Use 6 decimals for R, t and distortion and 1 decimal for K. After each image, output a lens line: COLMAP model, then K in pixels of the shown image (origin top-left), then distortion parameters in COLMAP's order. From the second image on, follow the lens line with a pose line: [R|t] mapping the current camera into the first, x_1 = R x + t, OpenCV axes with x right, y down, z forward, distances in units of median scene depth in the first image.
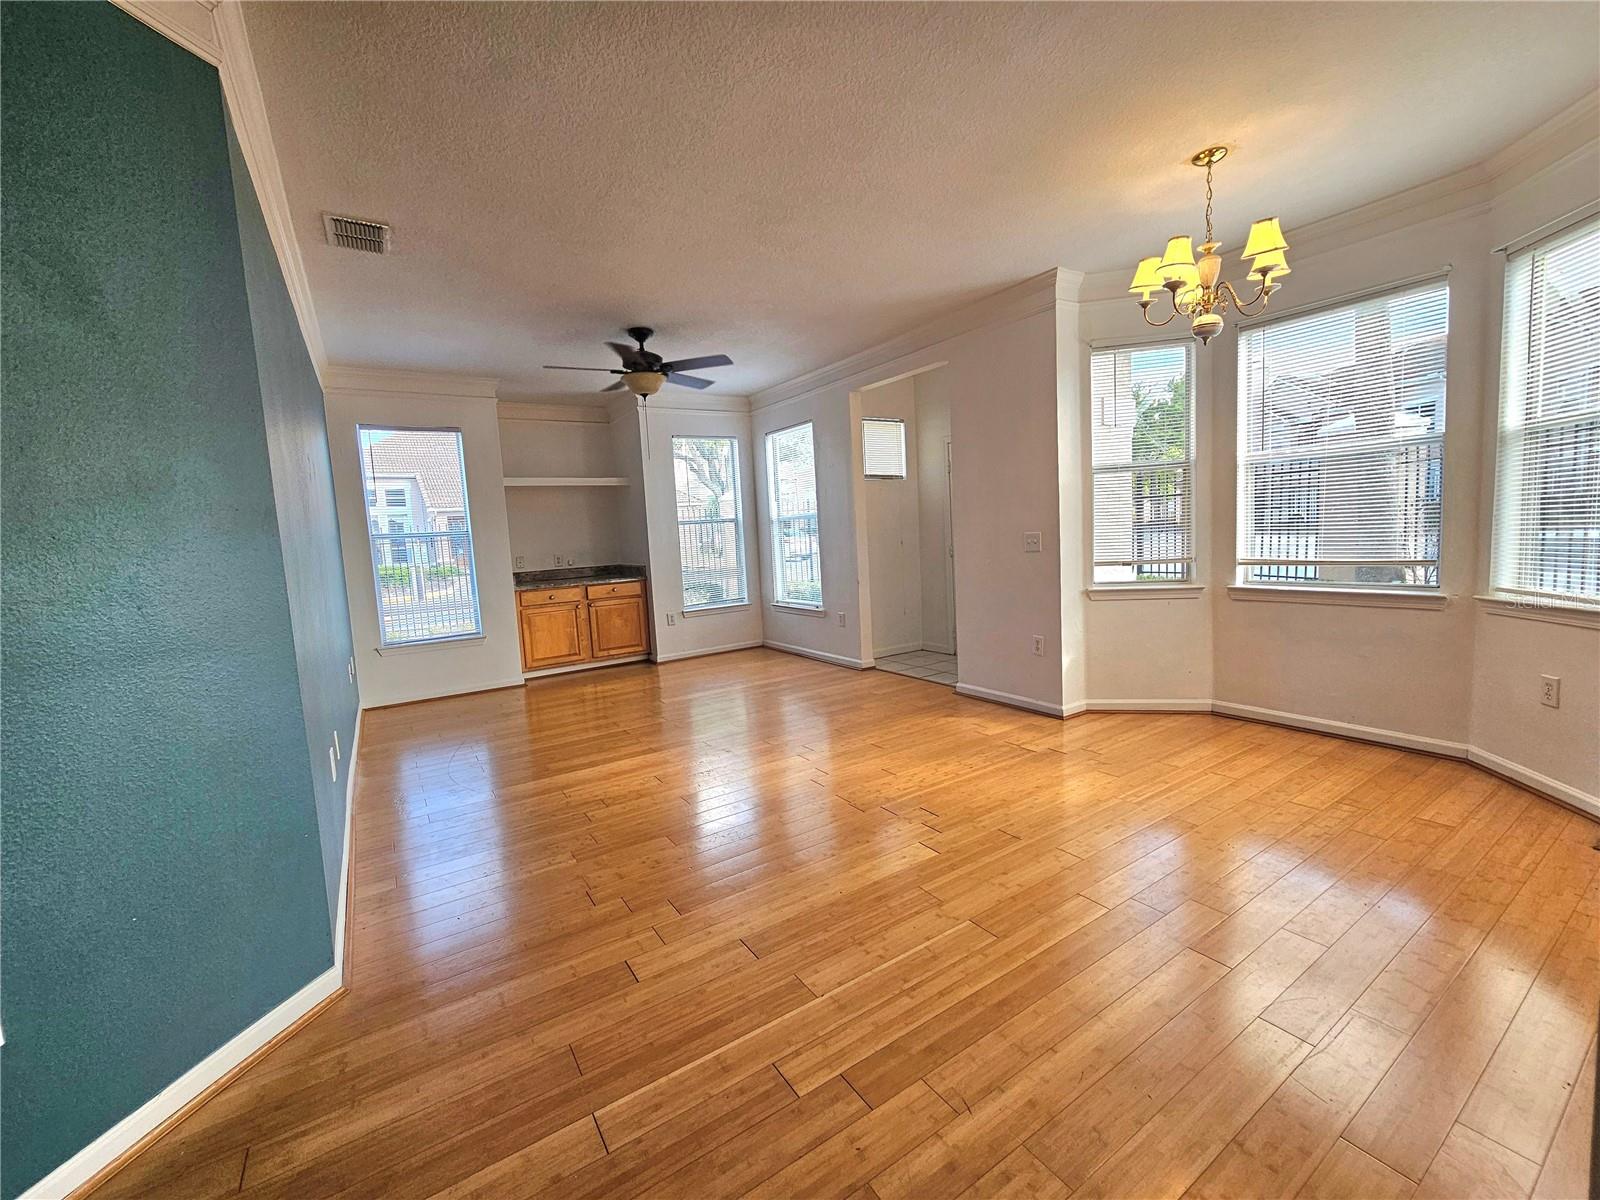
lens RADIAL K [[663.9, 0, 803.0], [0, 663.9, 597.5], [0, 0, 1]] dist [0.000360, -0.000915]
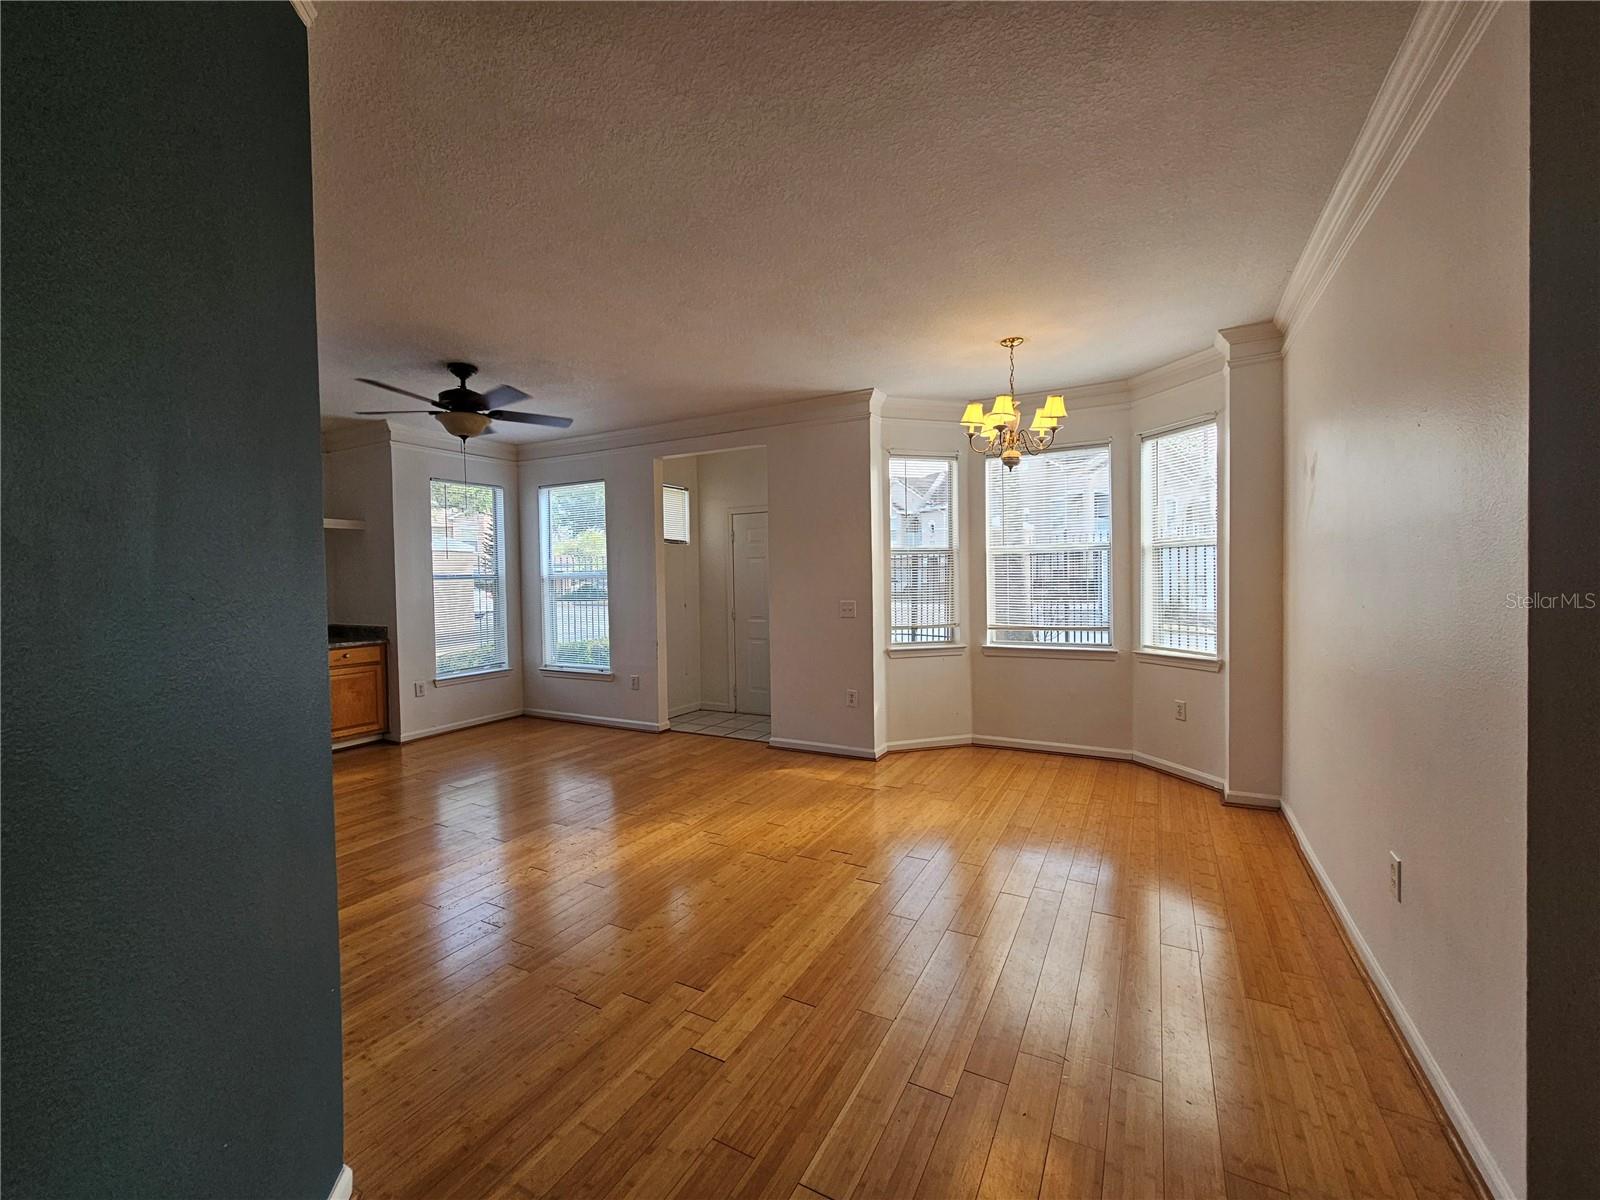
lens RADIAL K [[663.9, 0, 807.2], [0, 663.9, 594.4], [0, 0, 1]] dist [0.000360, -0.000915]
pose [[0.873073, 0.029672, 0.486686, -0.283274], [0.017074, 0.995674, -0.091333, -0.003718], [-0.487291, 0.088050, 0.868789, 0.018043]]
